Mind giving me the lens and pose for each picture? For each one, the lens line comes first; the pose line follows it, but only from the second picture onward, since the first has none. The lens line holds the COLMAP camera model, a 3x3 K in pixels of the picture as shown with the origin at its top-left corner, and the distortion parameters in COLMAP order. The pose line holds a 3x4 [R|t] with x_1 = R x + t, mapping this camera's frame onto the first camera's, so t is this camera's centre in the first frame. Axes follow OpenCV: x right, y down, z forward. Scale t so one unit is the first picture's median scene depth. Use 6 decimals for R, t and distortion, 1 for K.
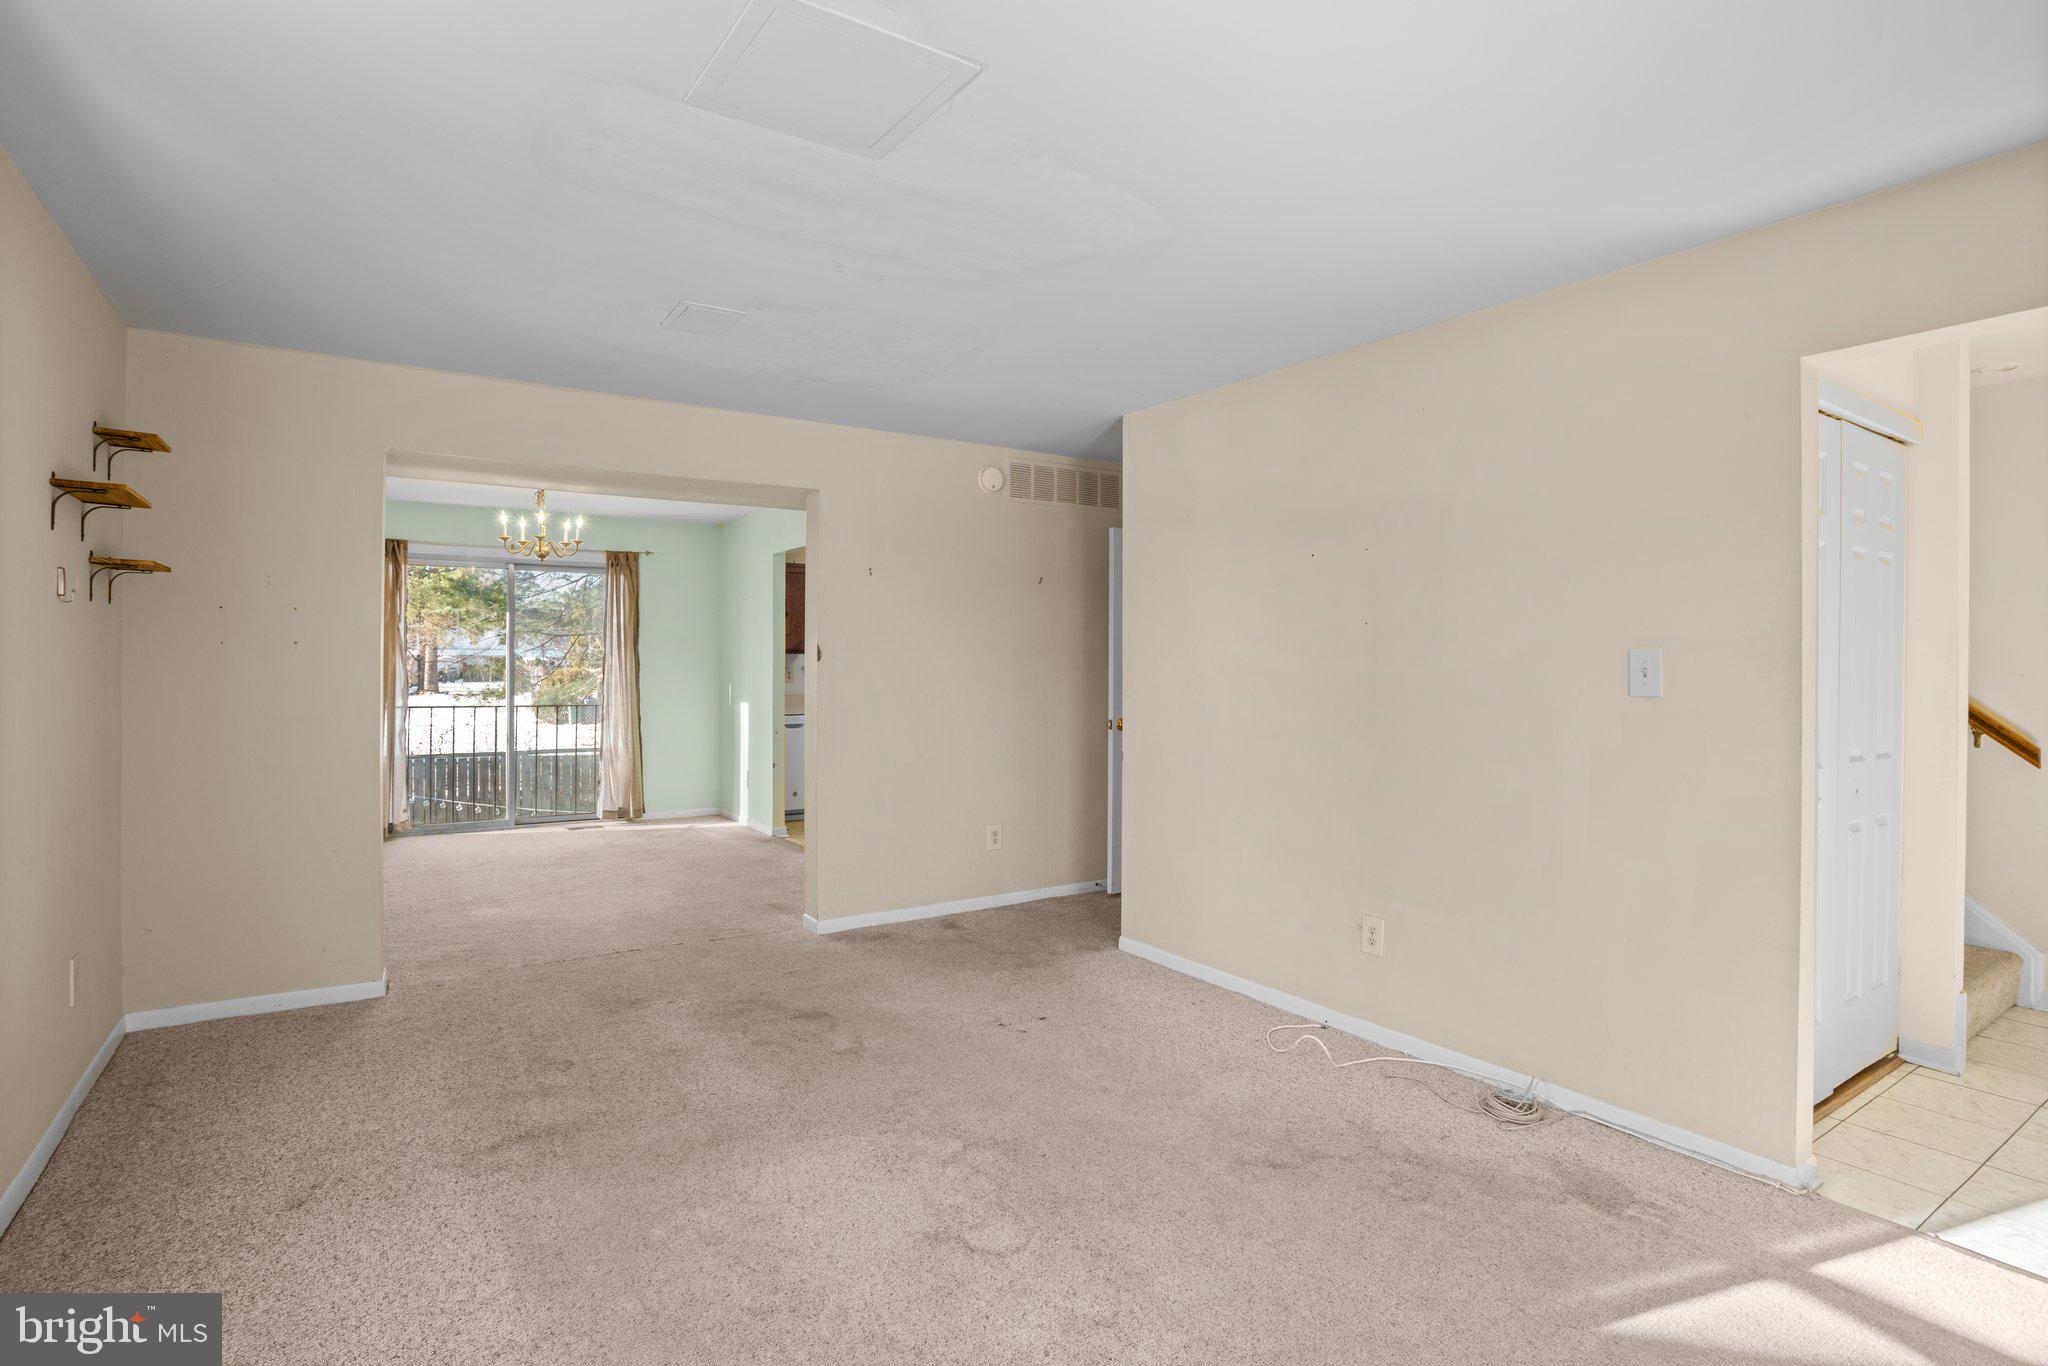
lens RADIAL K [[1000.5, 0, 1011.9], [0, 1000.5, 669.2], [0, 0, 1]] dist [-0.080781, 0.035167]
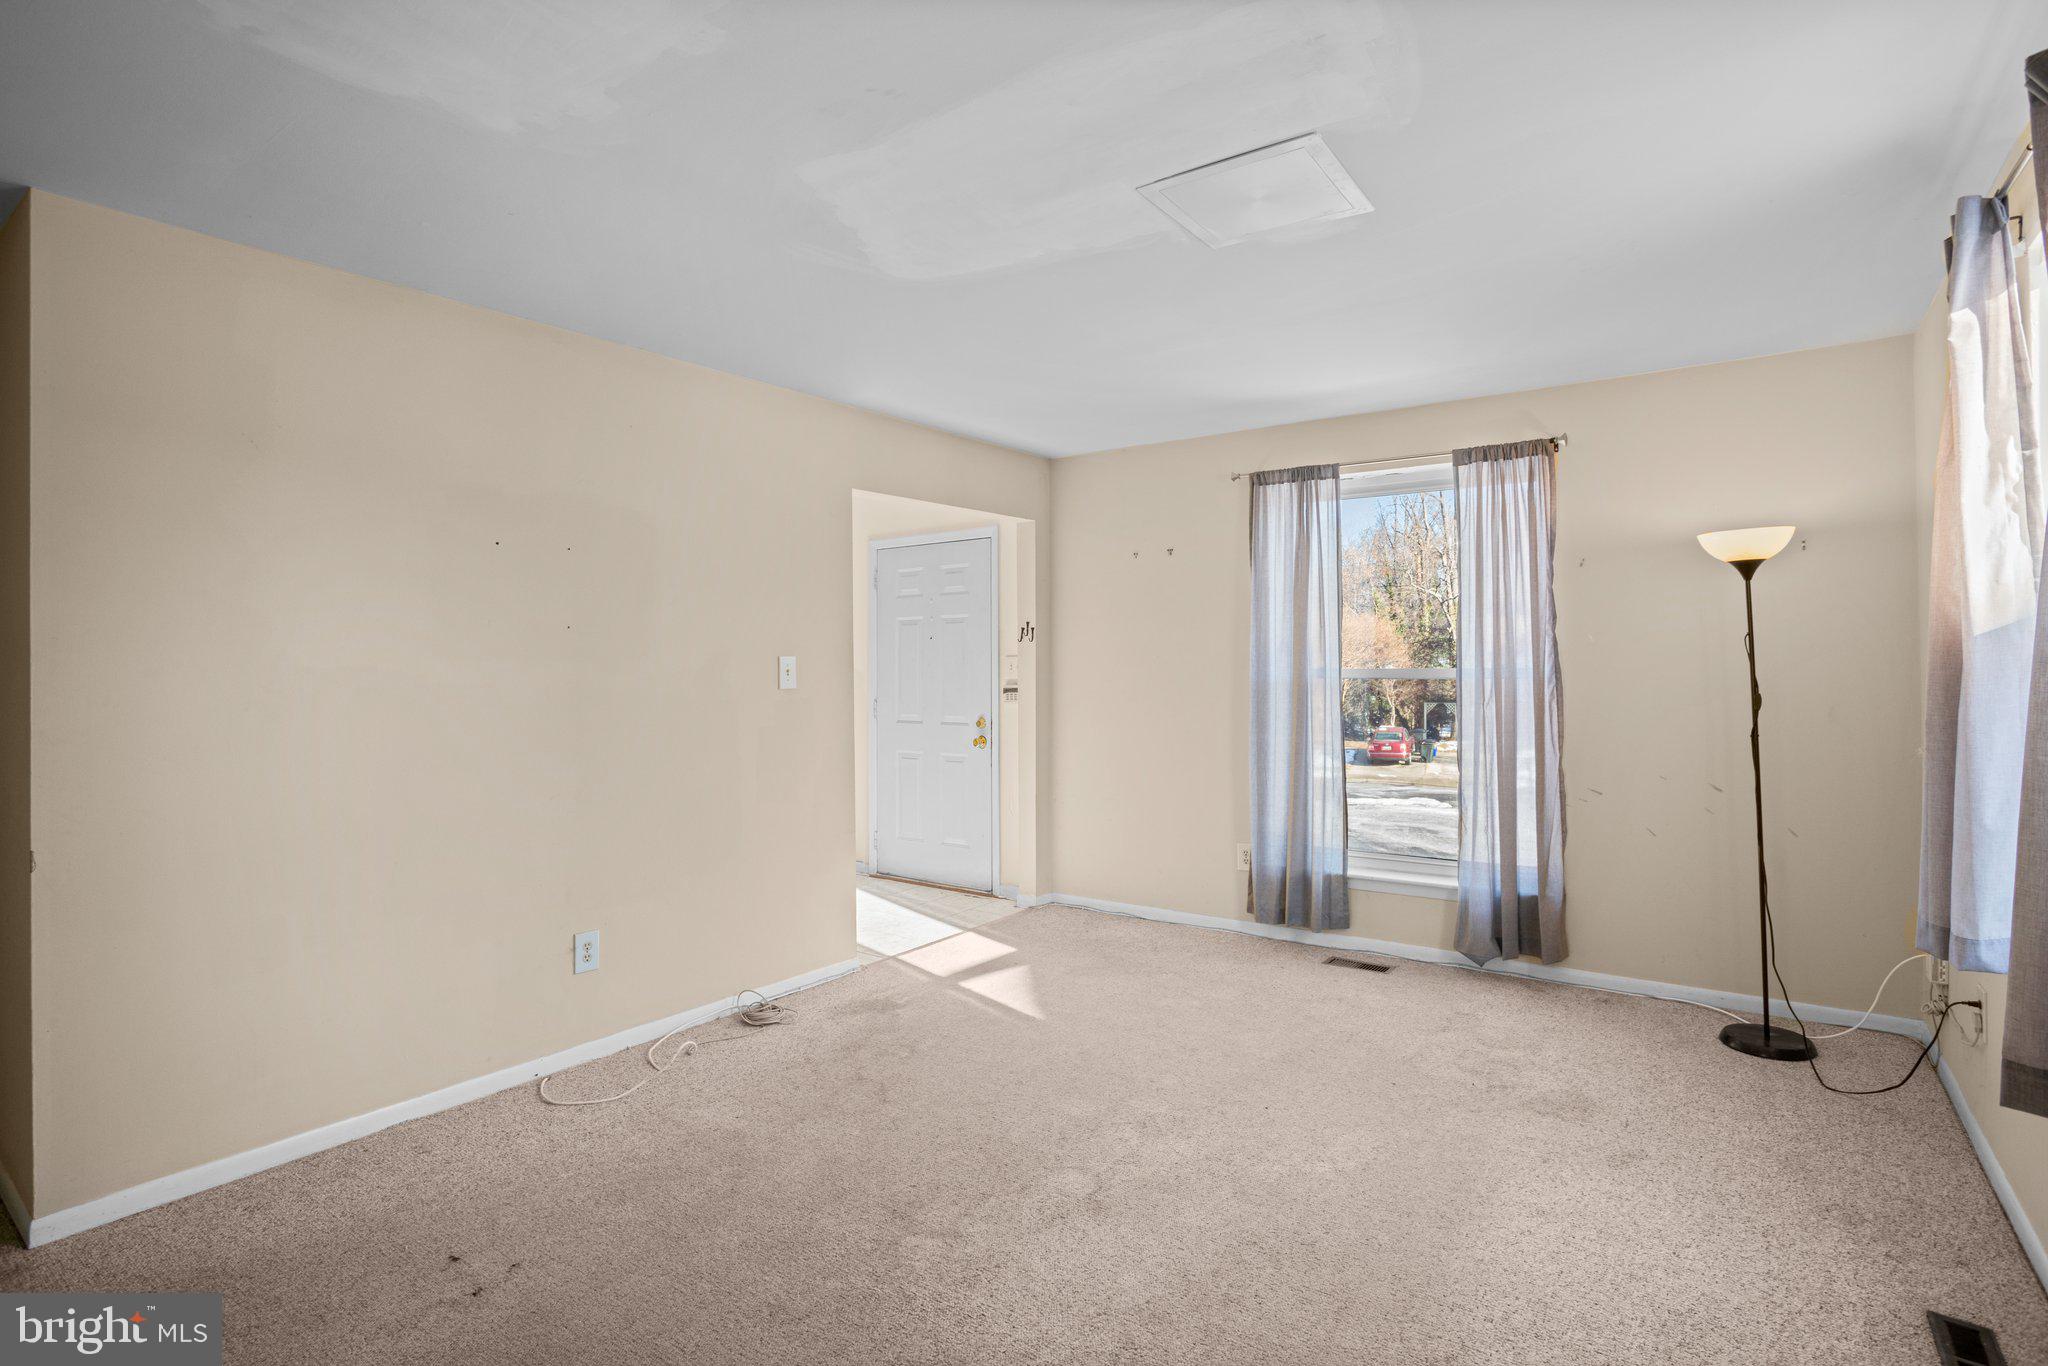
lens RADIAL K [[1004.7, 0, 1019.6], [0, 1004.7, 650.6], [0, 0, 1]] dist [-0.081275, 0.037256]
pose [[-0.341757, 0.008699, 0.939748, -0.308643], [0.012788, 0.999908, -0.004605, -0.006345], [-0.939701, 0.010444, -0.341837, 0.417481]]
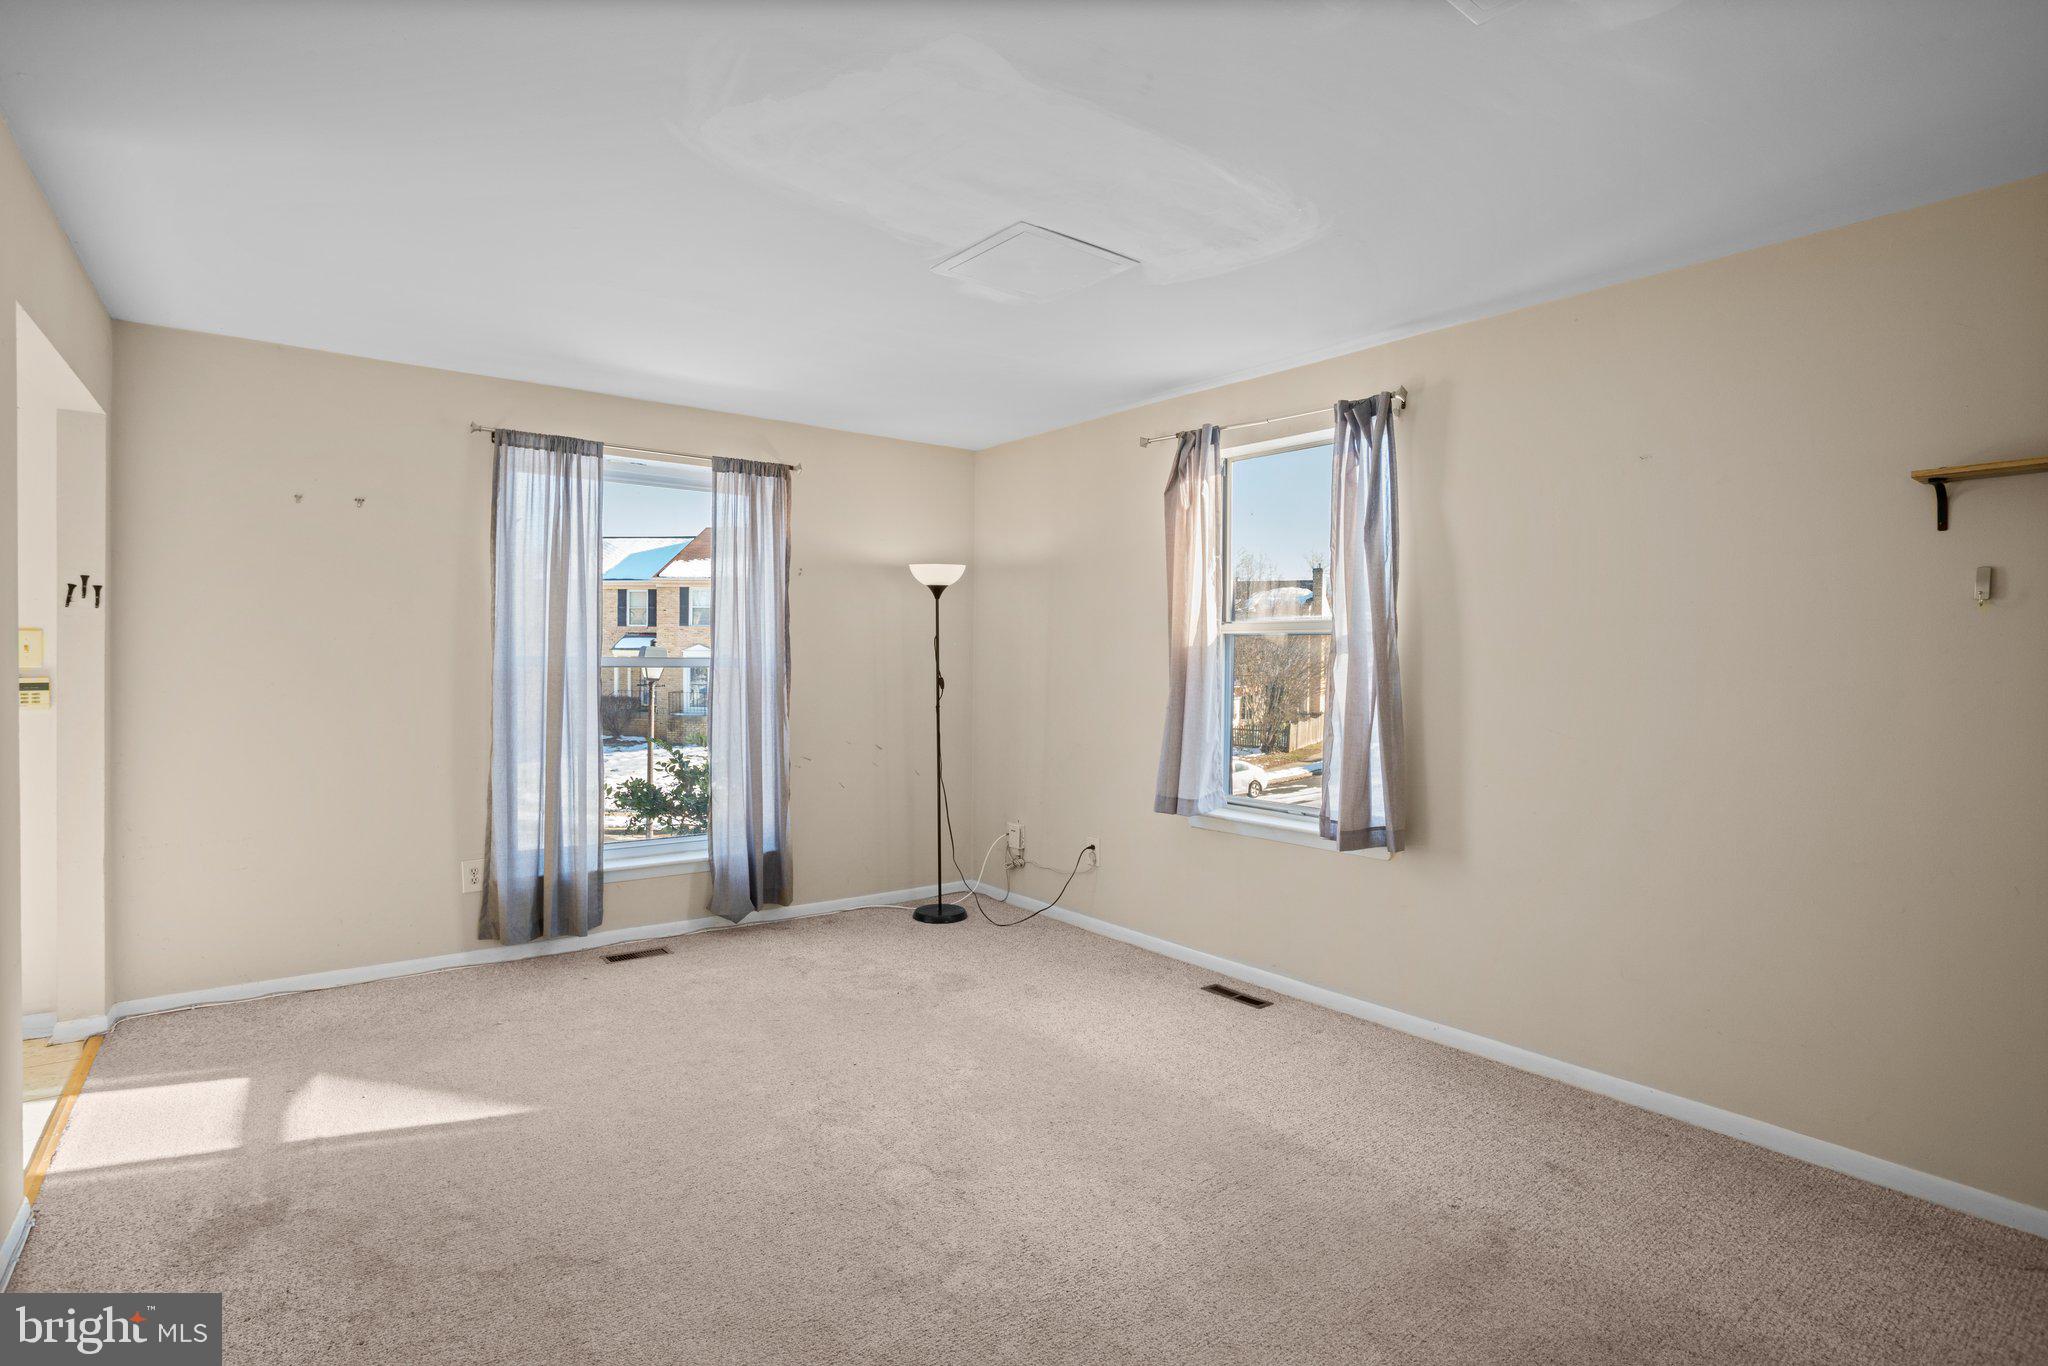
lens RADIAL K [[1000.5, 0, 1011.9], [0, 1000.5, 669.2], [0, 0, 1]] dist [-0.080781, 0.035167]
pose [[-0.997611, -0.017695, -0.066777, -0.014805], [-0.019203, 0.999573, 0.022014, -0.005801], [0.066359, 0.023243, -0.997525, 0.613083]]
